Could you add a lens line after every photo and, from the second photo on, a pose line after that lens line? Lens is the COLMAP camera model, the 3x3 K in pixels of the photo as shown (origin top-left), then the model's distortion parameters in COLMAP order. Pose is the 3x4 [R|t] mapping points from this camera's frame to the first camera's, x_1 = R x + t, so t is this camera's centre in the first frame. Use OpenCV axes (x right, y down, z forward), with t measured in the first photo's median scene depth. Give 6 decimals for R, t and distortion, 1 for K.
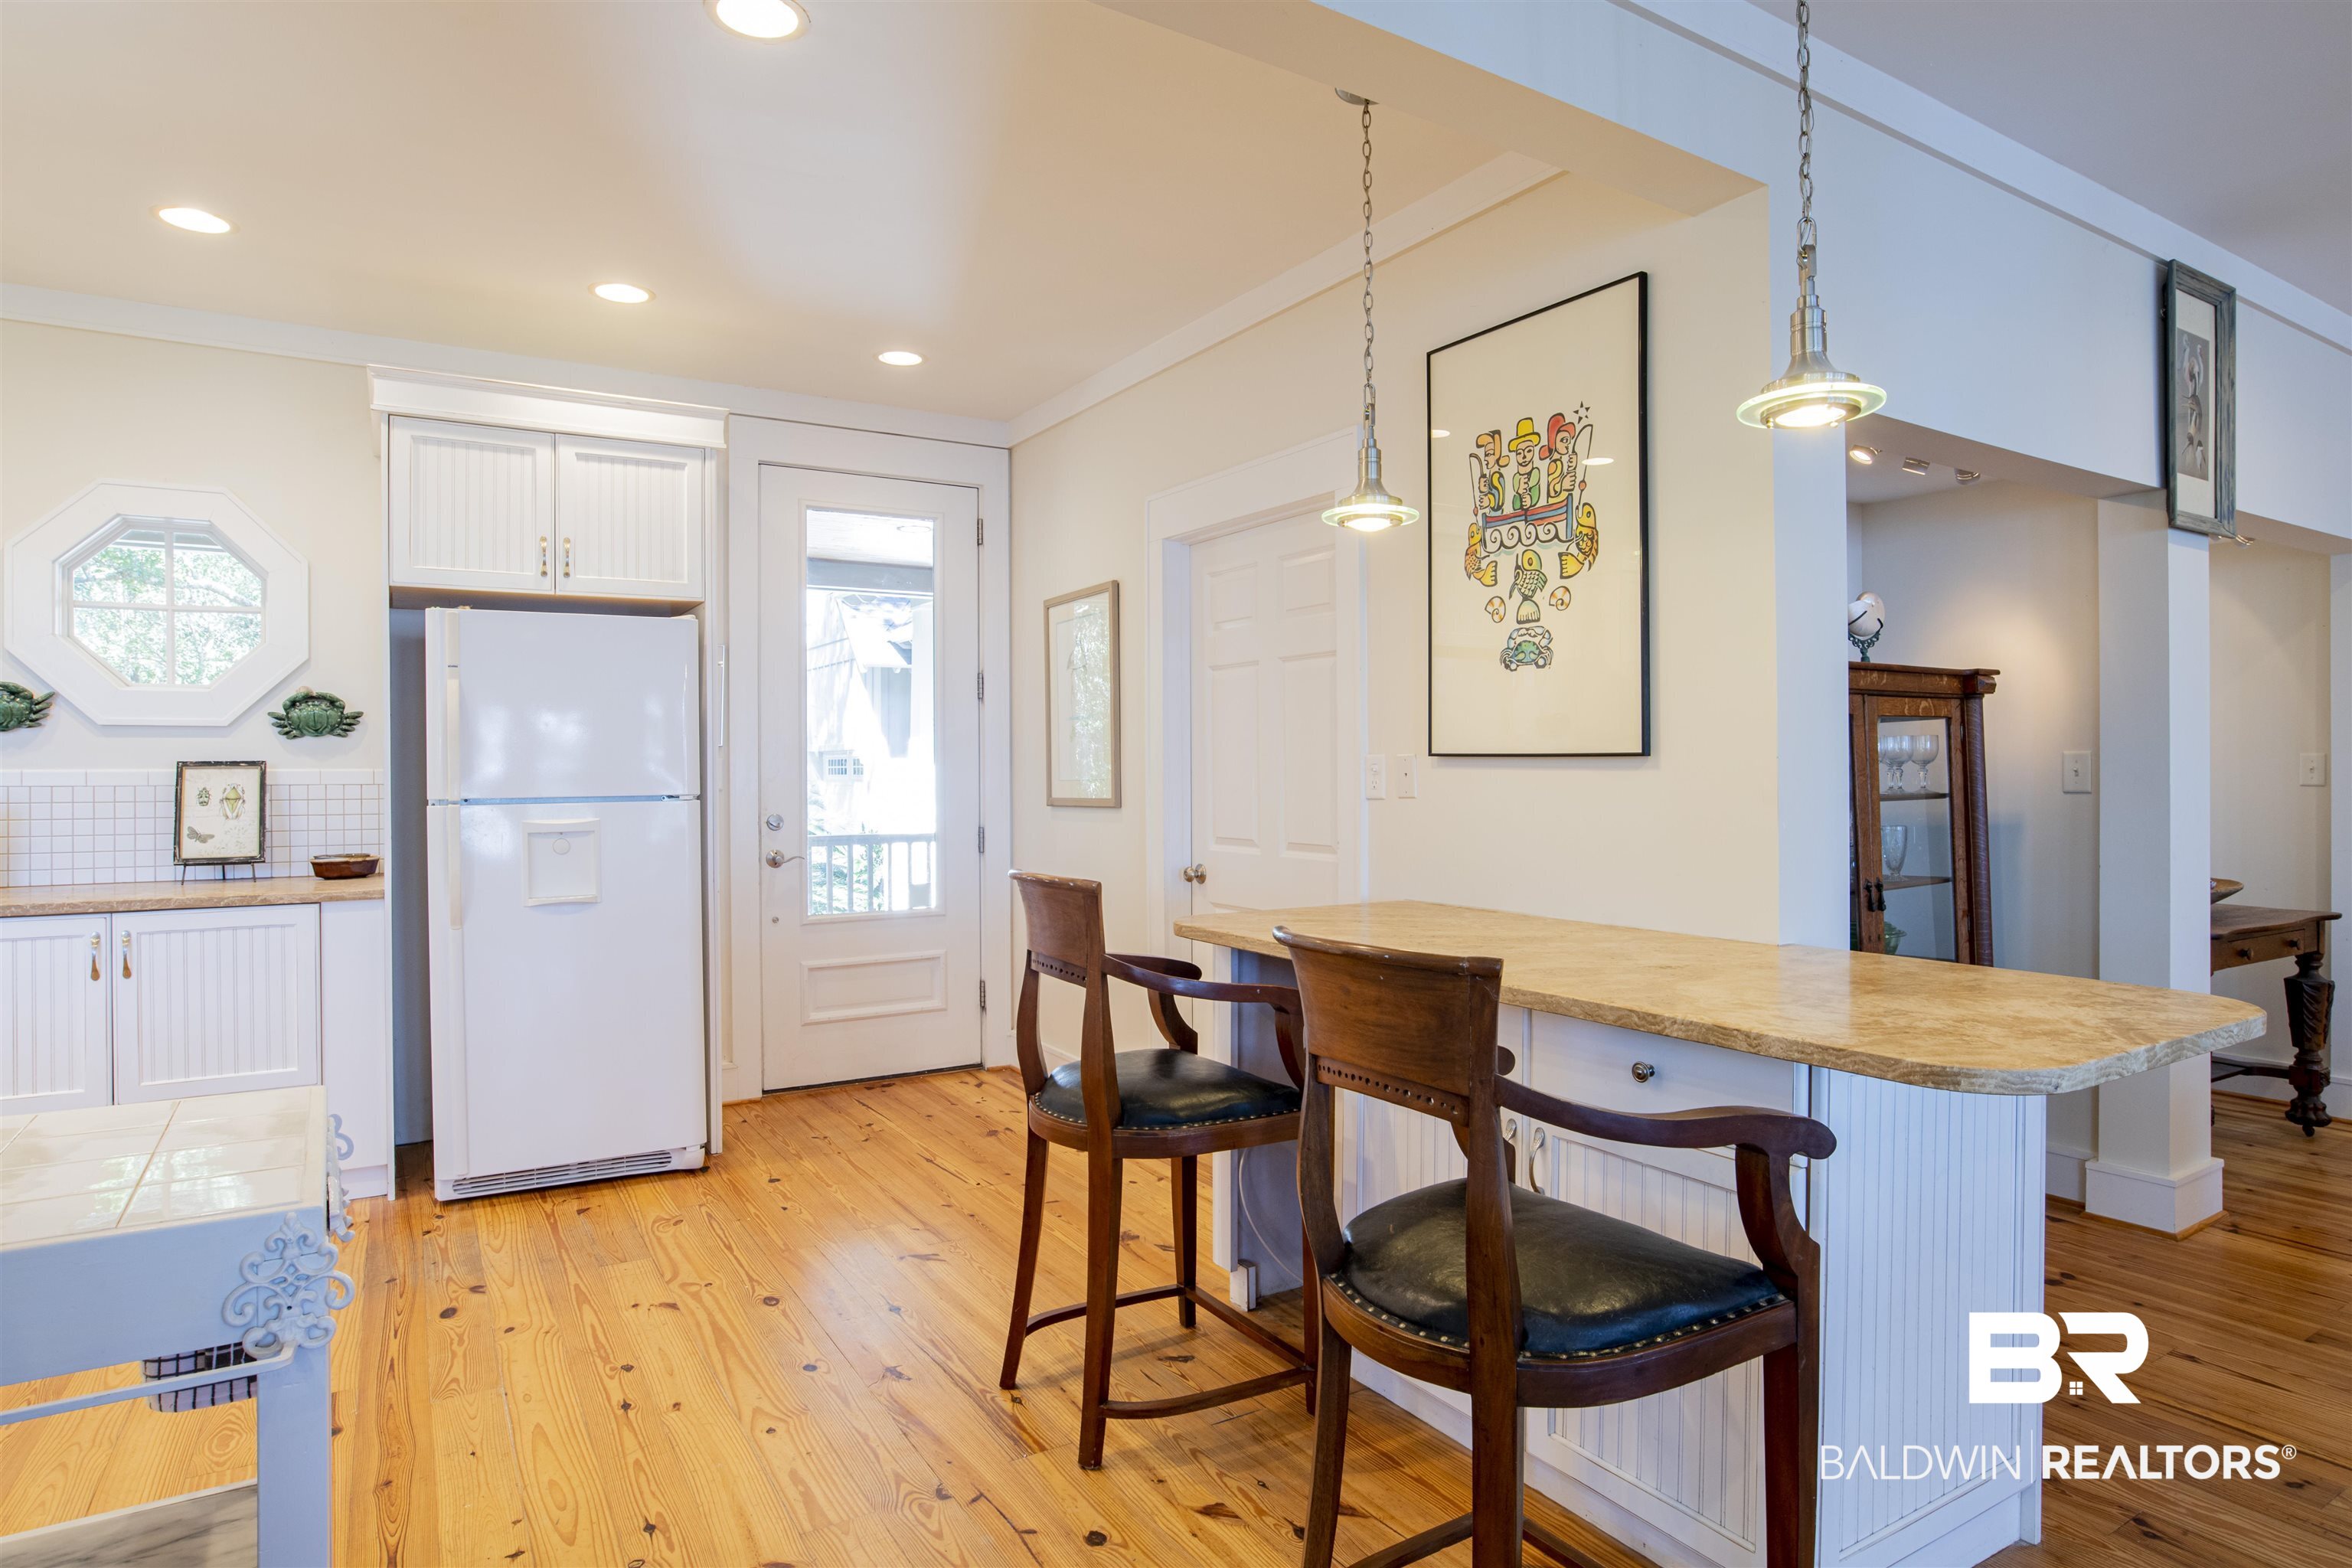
lens RADIAL K [[1299.2, 0, 1186.0], [0, 1299.2, 774.0], [0, 0, 1]] dist [-0.067217, 0.034485]
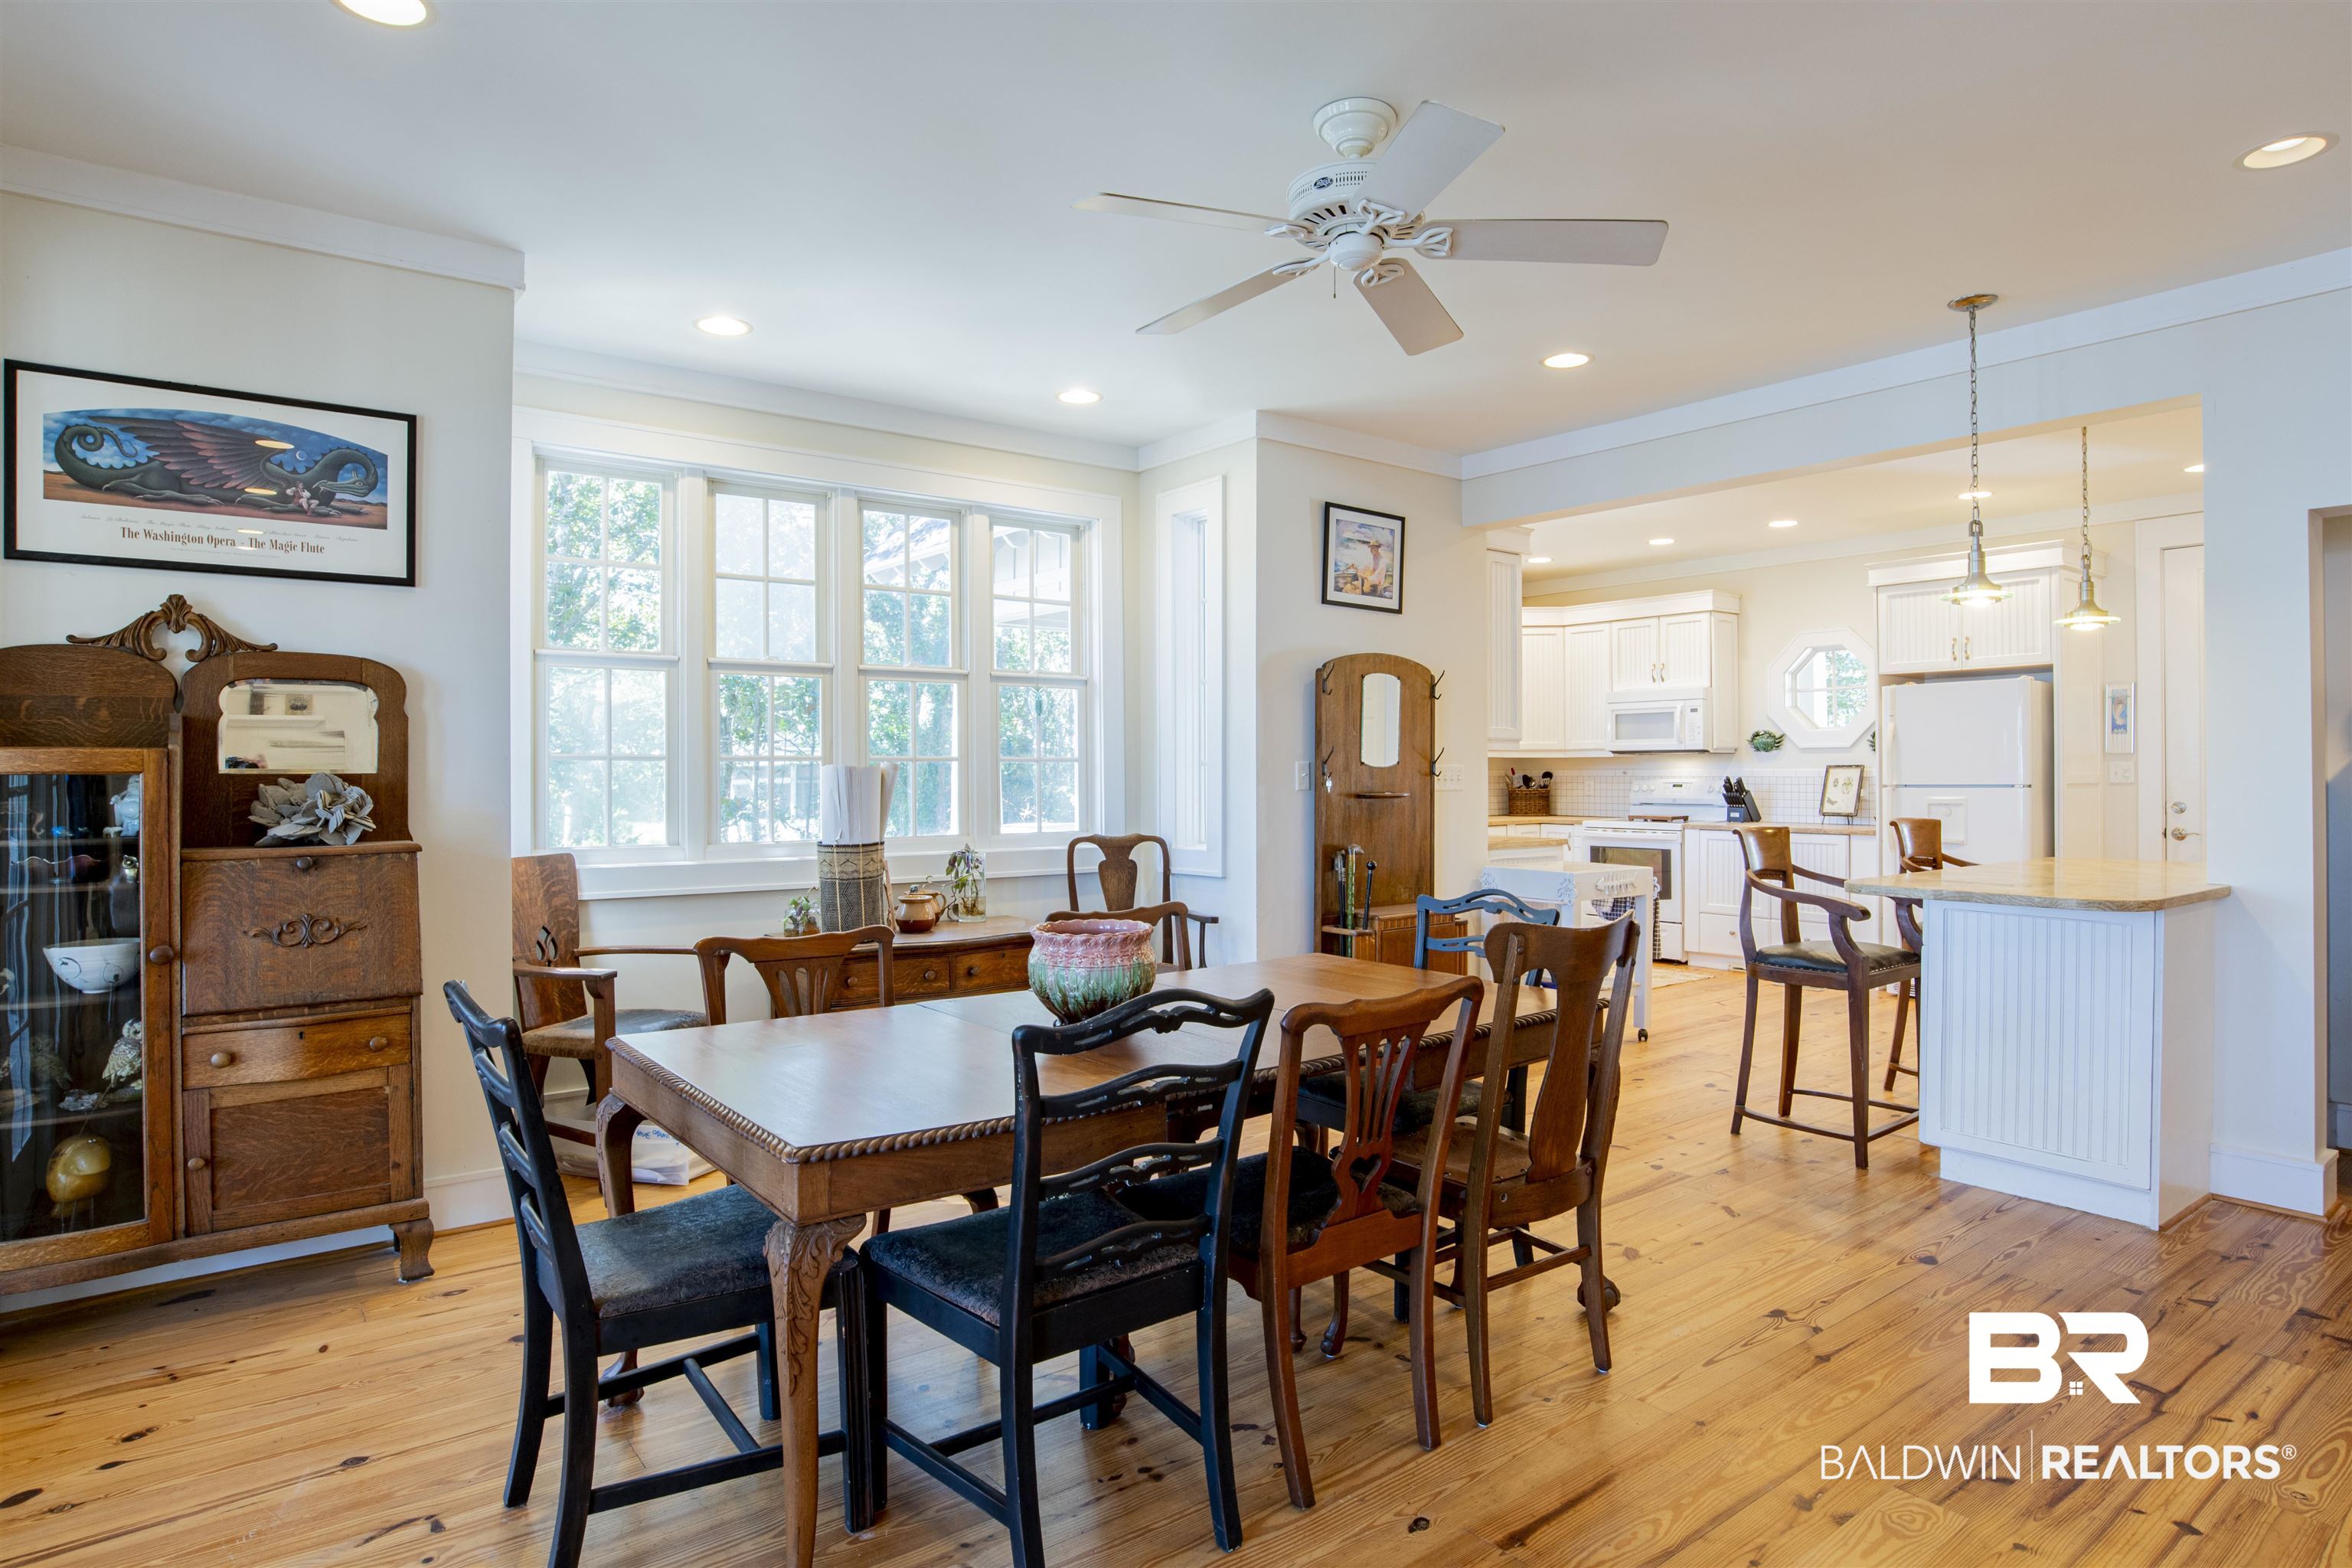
lens RADIAL K [[1299.2, 0, 1186.0], [0, 1299.2, 774.0], [0, 0, 1]] dist [-0.067217, 0.034485]
pose [[0.098446, 0.003775, -0.995135, 1.157245], [-0.001716, 0.999992, 0.003624, -0.001373], [0.995141, 0.001350, 0.098452, -0.236990]]
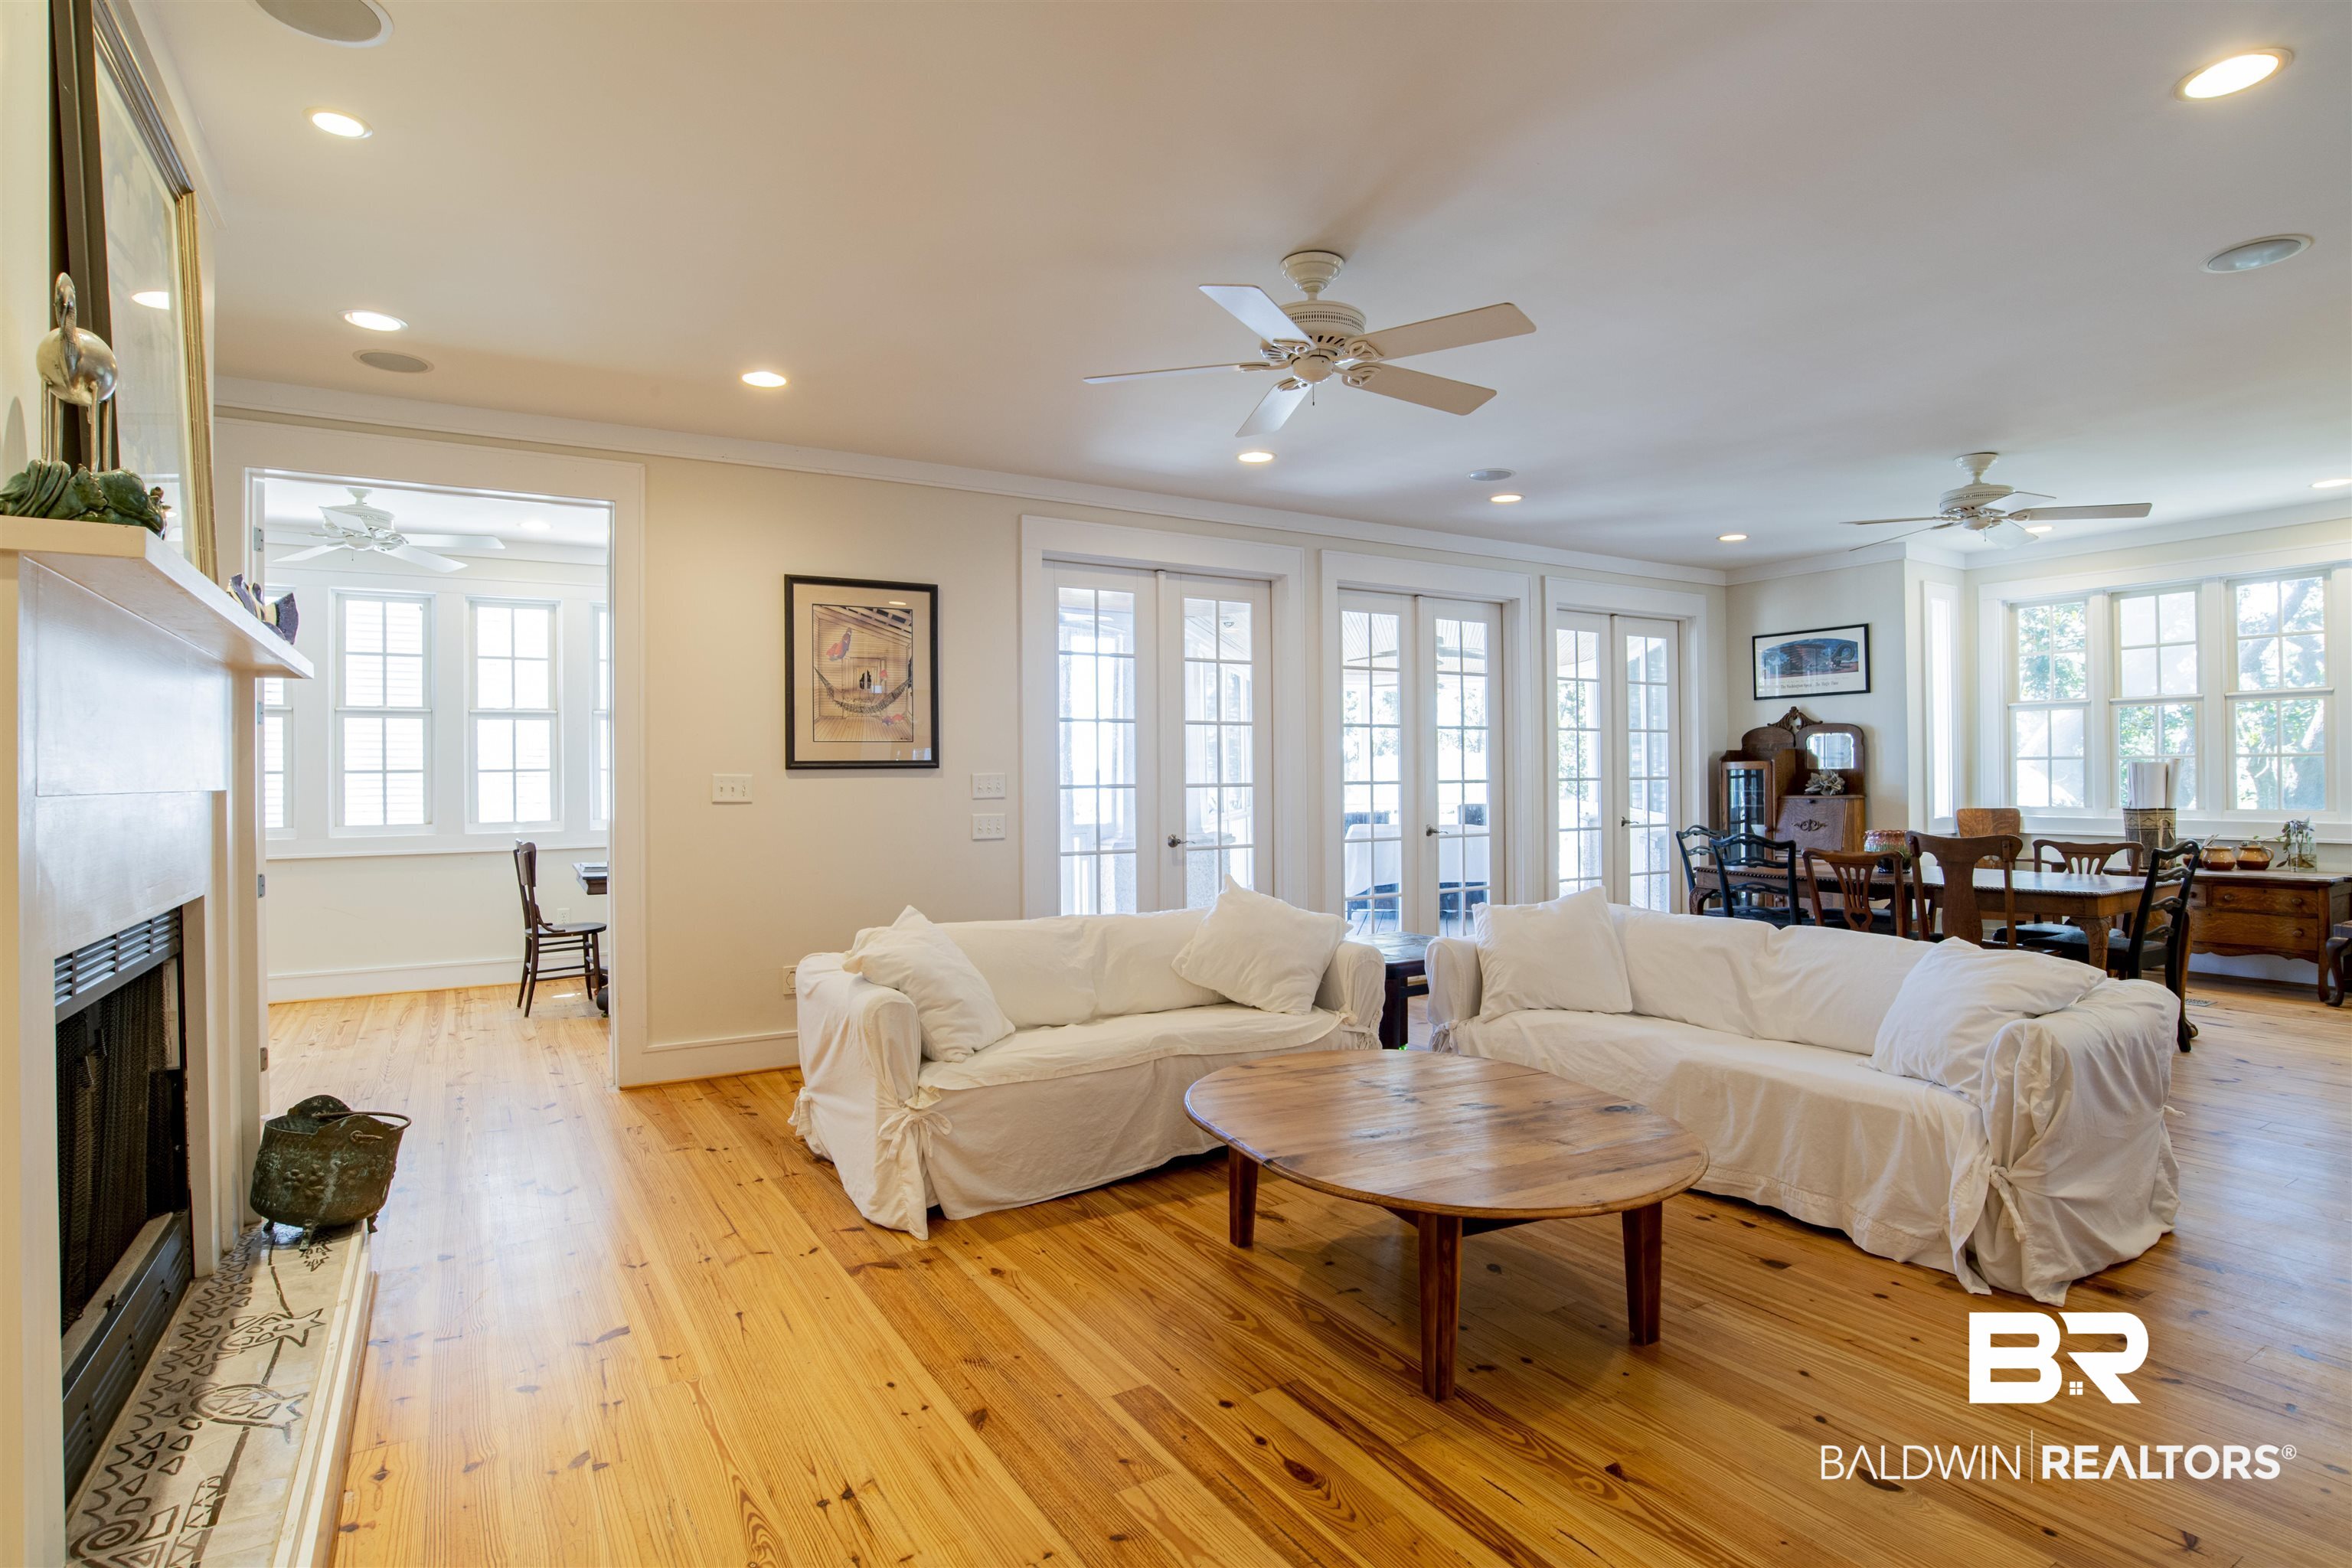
lens RADIAL K [[1205.0, 0, 1184.4], [0, 1205.0, 771.5], [0, 0, 1]] dist [-0.059000, 0.022421]
pose [[-0.999811, 0.011088, 0.015982, 1.367586], [0.011106, 0.999938, 0.001060, -0.007724], [-0.015969, 0.001237, -0.999872, 1.364388]]
